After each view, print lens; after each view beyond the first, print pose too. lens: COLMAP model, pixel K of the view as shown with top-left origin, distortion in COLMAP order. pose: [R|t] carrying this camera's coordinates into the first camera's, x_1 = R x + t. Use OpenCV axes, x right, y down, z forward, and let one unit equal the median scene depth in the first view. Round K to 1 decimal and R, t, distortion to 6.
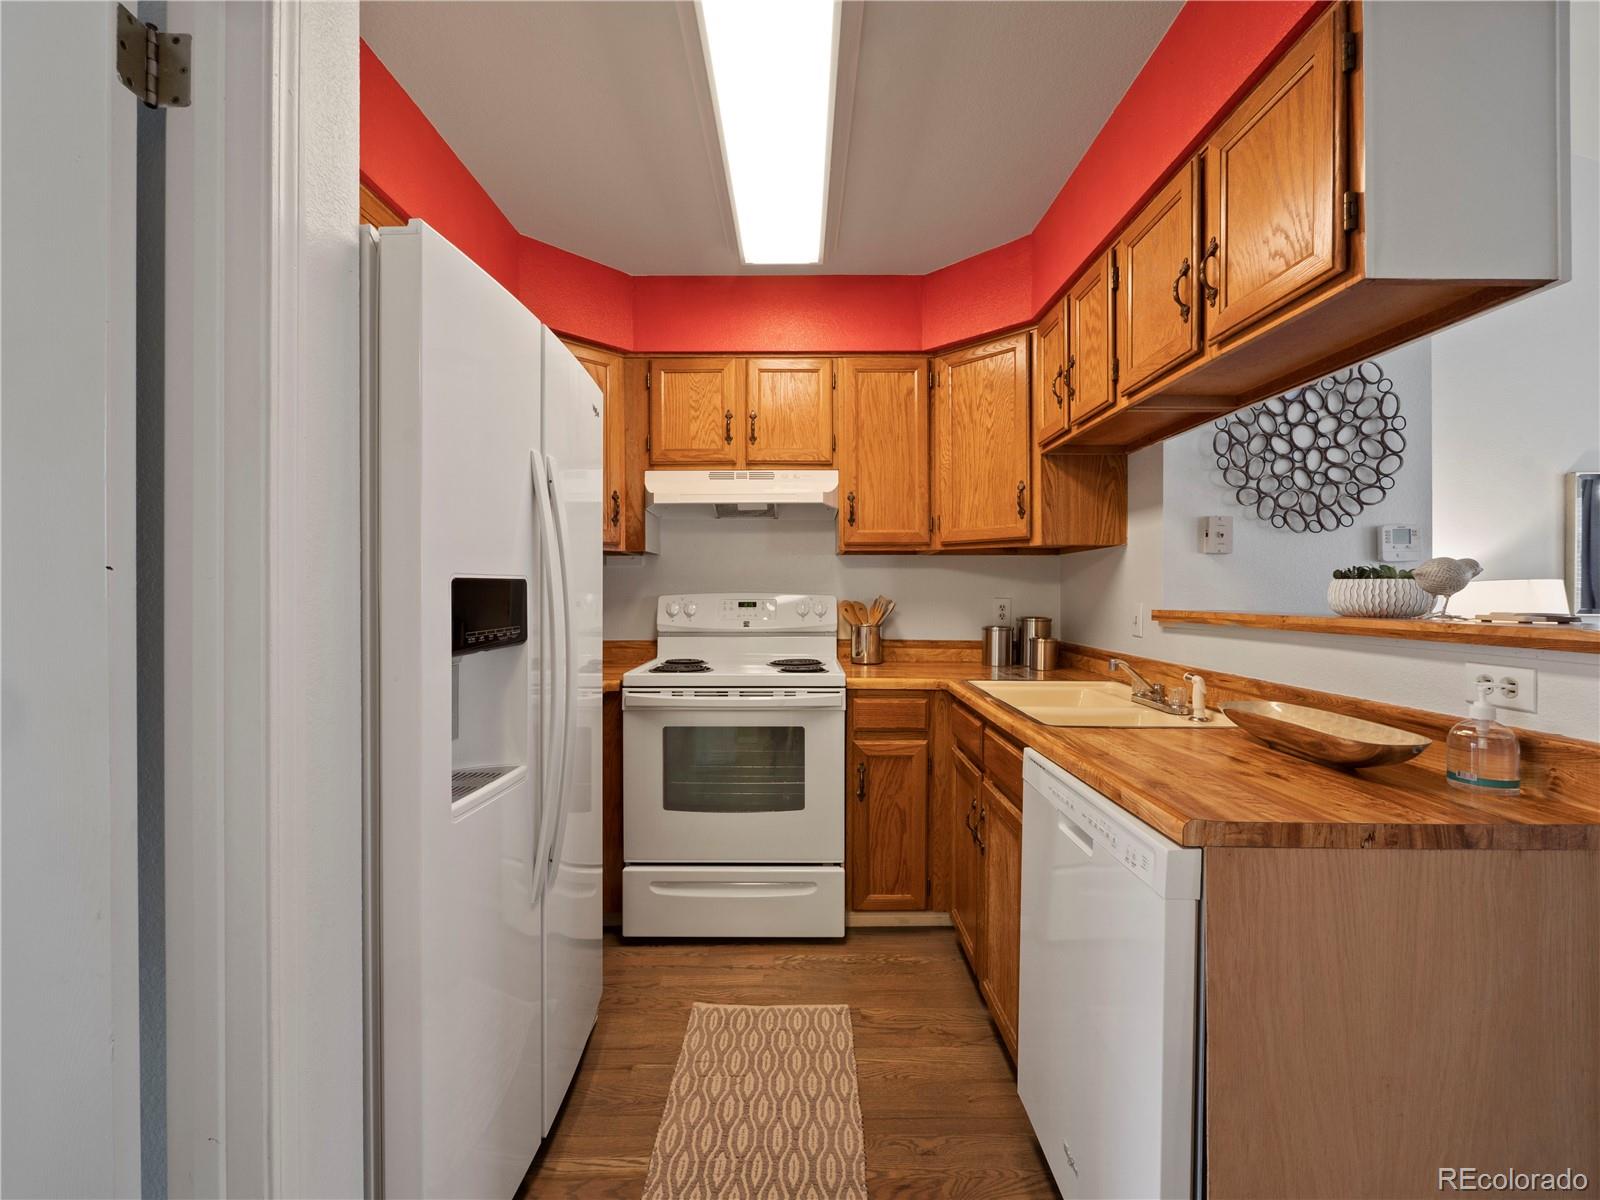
lens RADIAL K [[682.7, 0, 800.0], [0, 682.7, 600.0], [0, 0, 1]] dist [-0.007058, 0.000071]
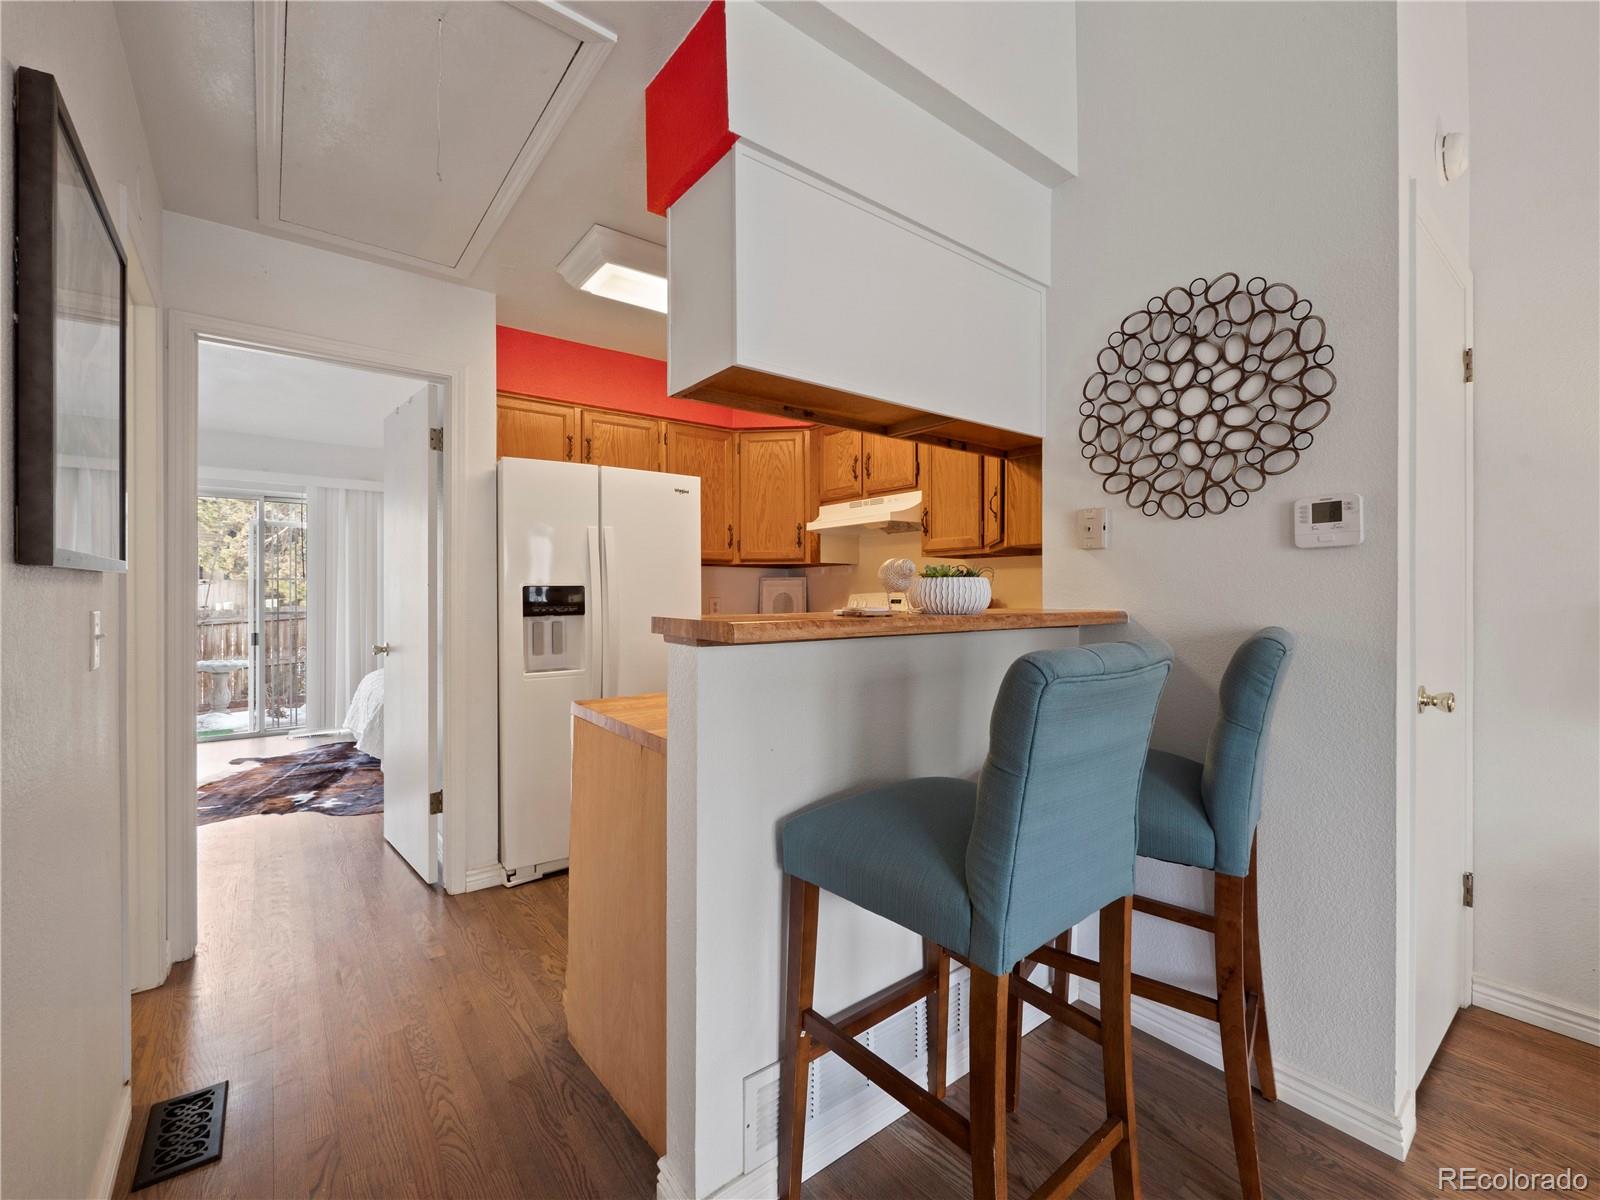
lens RADIAL K [[682.7, 0, 800.0], [0, 682.7, 600.0], [0, 0, 1]] dist [-0.007058, 0.000071]
pose [[0.621337, 0.006811, -0.783514, 1.093798], [-0.011267, 0.999936, -0.000242, 0.005766], [0.783462, 0.008978, 0.621374, 0.115385]]
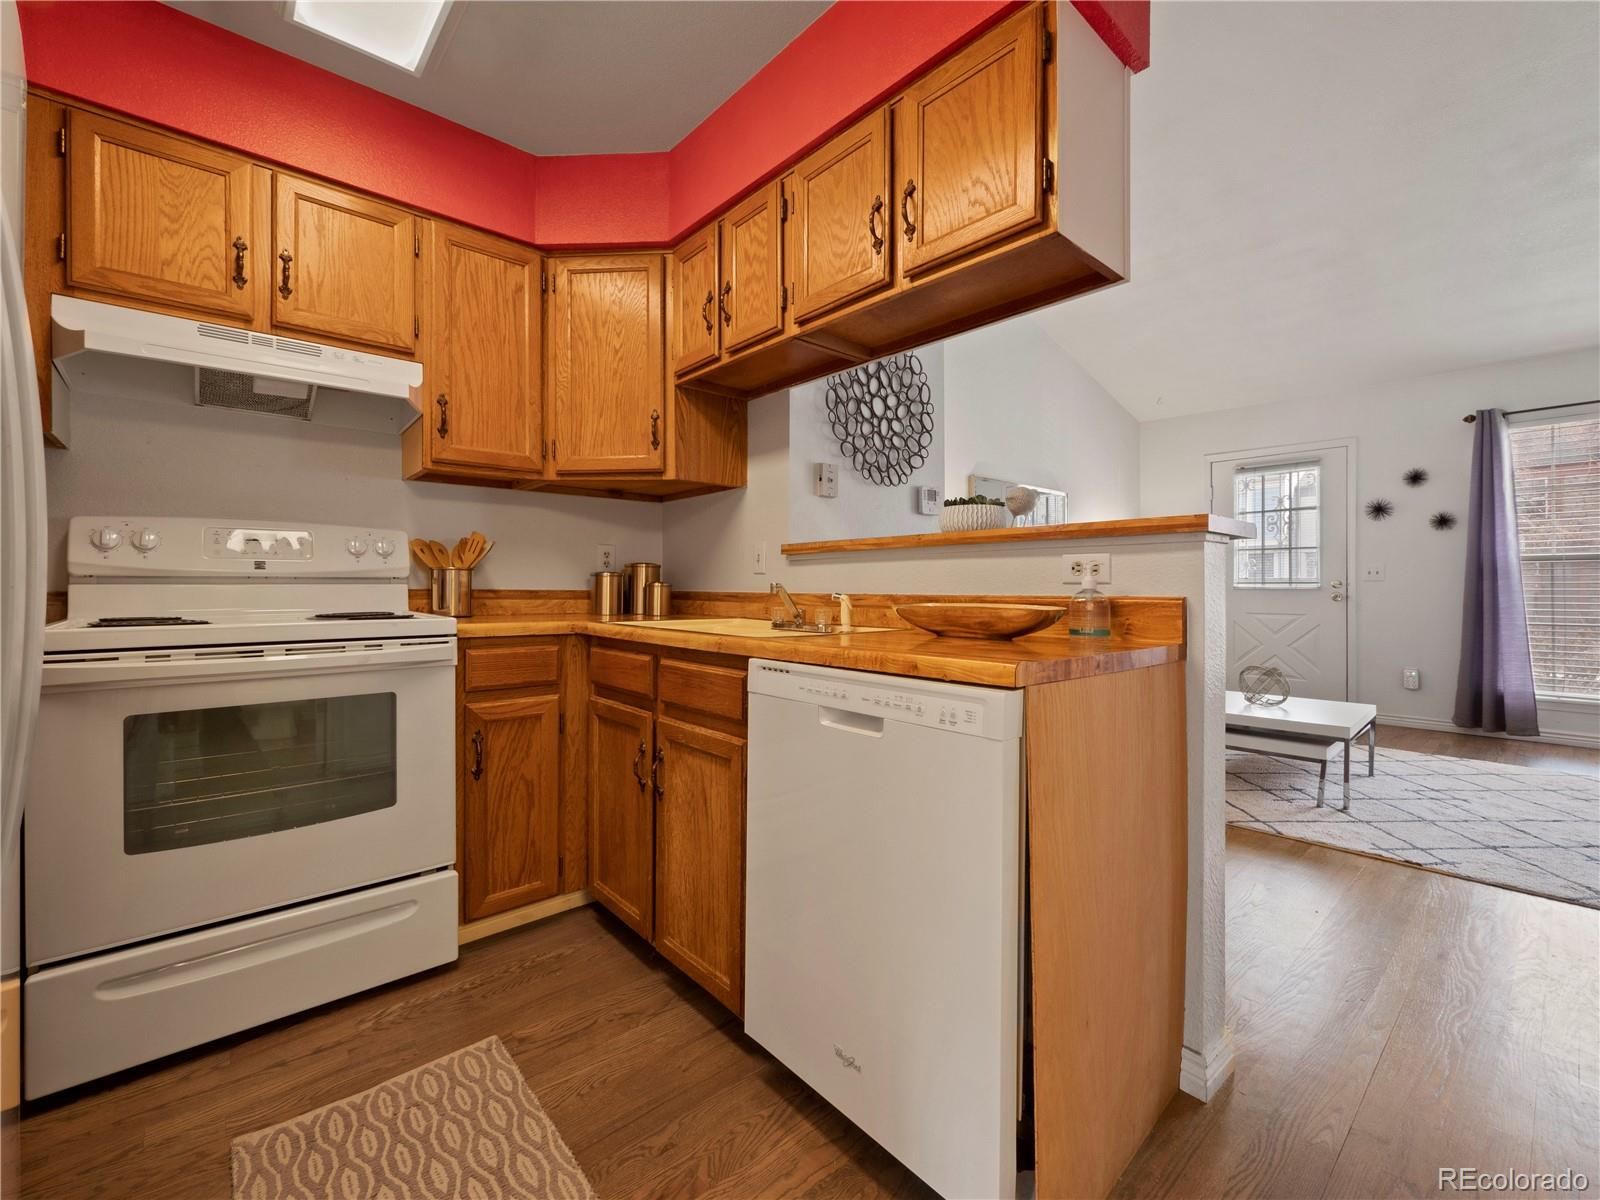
lens RADIAL K [[680.4, 0, 808.6], [0, 680.4, 587.5], [0, 0, 1]] dist [-0.003633, -0.000086]
pose [[0.748154, -0.001724, 0.663522, -0.161873], [0.006094, 0.999972, -0.004272, 0.087714], [-0.663497, 0.007239, 0.748144, 0.174977]]
